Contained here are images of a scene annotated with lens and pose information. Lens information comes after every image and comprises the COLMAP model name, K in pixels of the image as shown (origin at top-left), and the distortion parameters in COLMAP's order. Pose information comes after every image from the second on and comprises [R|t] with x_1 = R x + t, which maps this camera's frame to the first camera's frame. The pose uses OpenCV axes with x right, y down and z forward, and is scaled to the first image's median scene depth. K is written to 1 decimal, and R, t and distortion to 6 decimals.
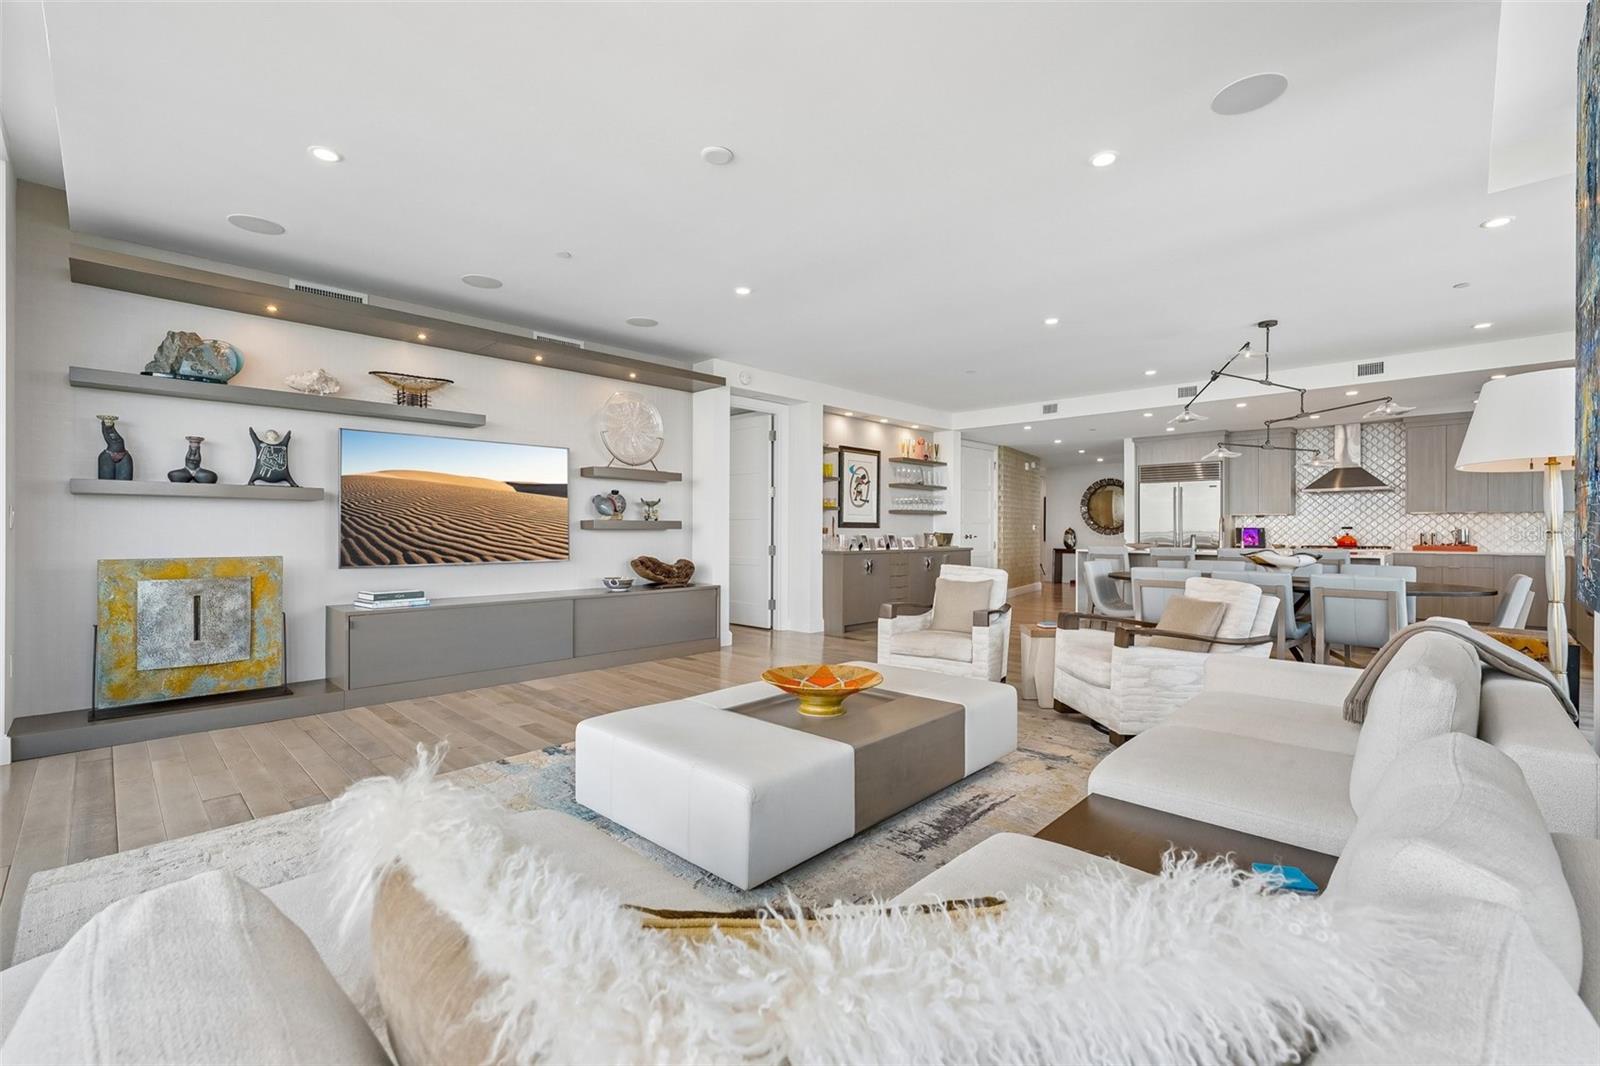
lens RADIAL K [[656.7, 0, 817.8], [0, 656.7, 534.4], [0, 0, 1]] dist [-0.008658, -0.005266]
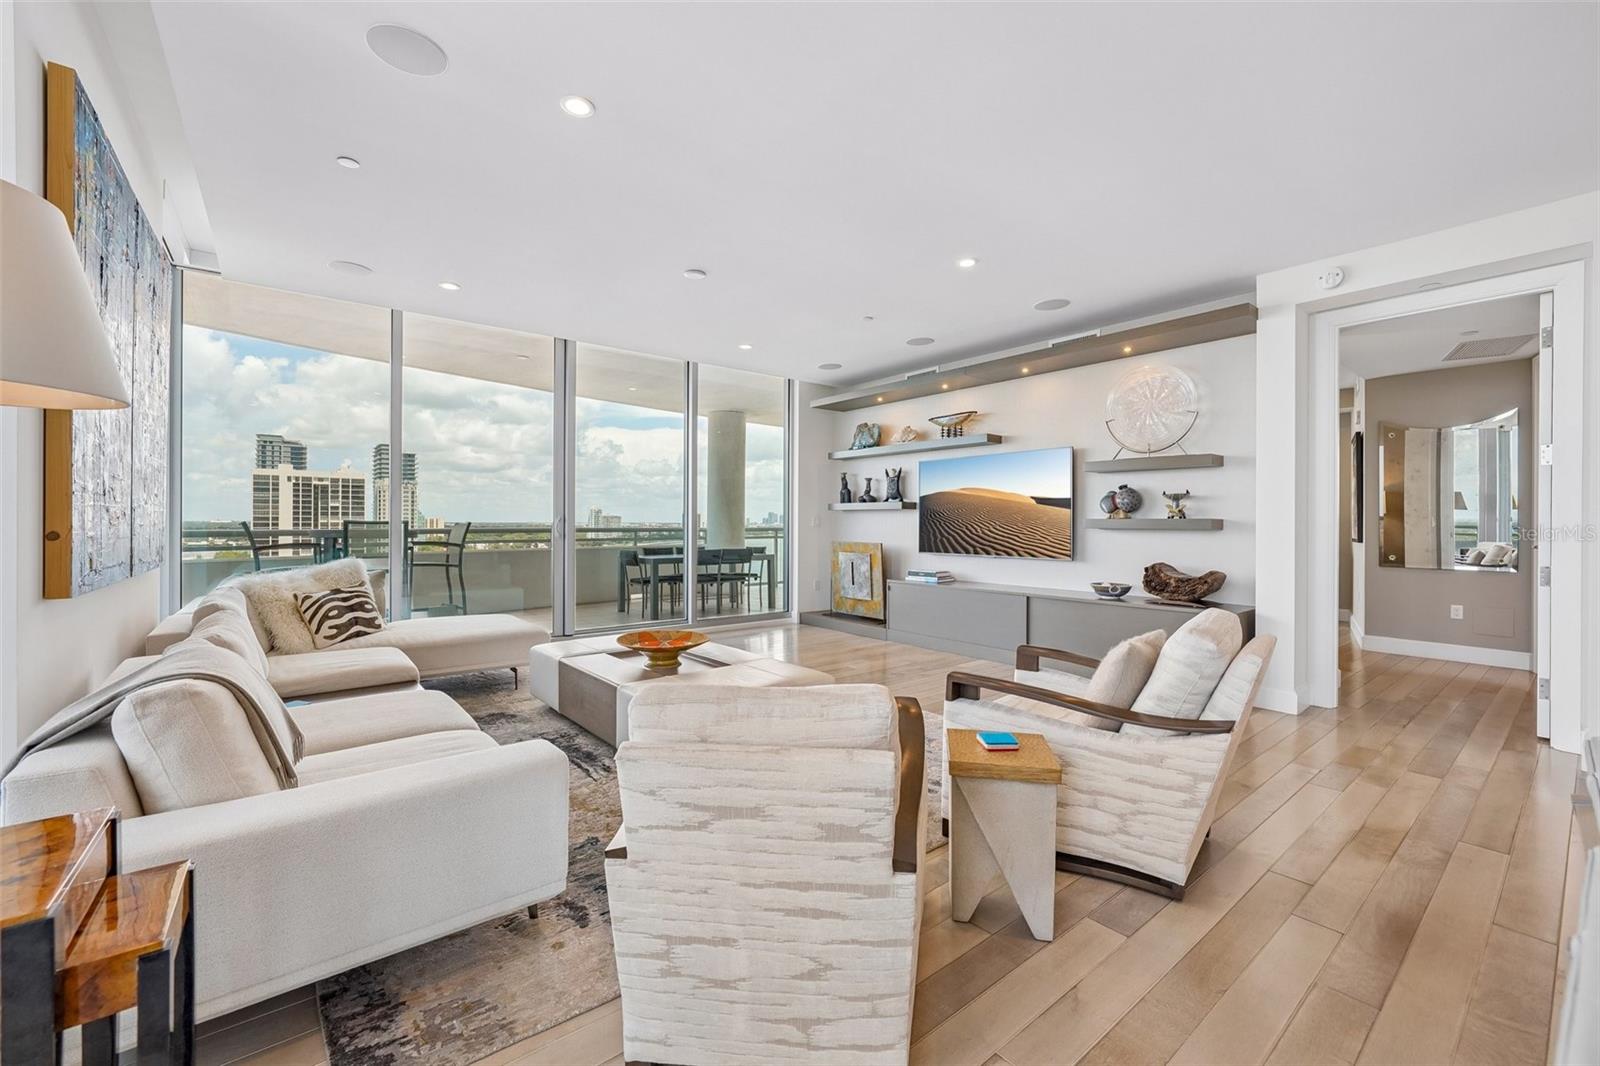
lens RADIAL K [[652.2, 0, 794.6], [0, 652.2, 524.3], [0, 0, 1]] dist [-0.013974, 0.004056]
pose [[-0.130480, 0.002761, -0.991447, 0.831238], [-0.006779, 0.999970, 0.003677, -0.019428], [0.991428, 0.007201, -0.130457, 0.921459]]
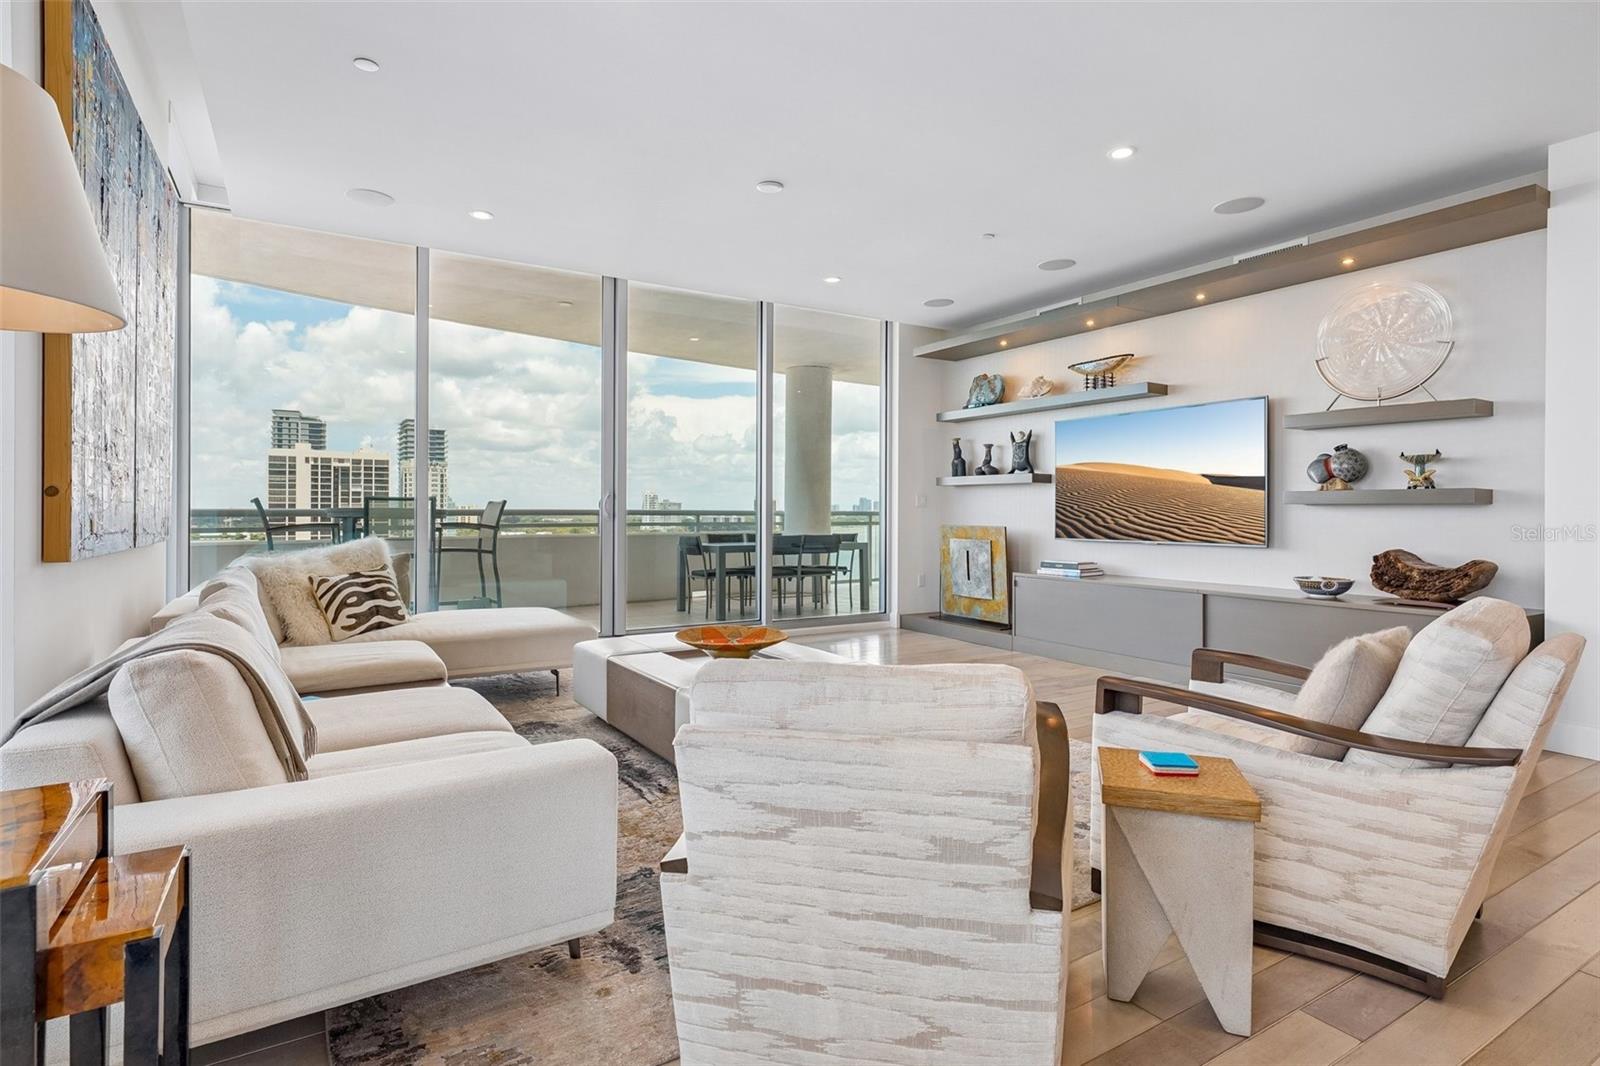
lens RADIAL K [[808.4, 0, 792.9], [0, 808.4, 511.5], [0, 0, 1]] dist [0.006099, 0.000057]
pose [[-0.250775, 0.000416, -0.968045, 0.823688], [-0.006062, 0.999980, 0.002000, 0.001725], [0.968026, 0.006370, -0.250768, 0.918435]]
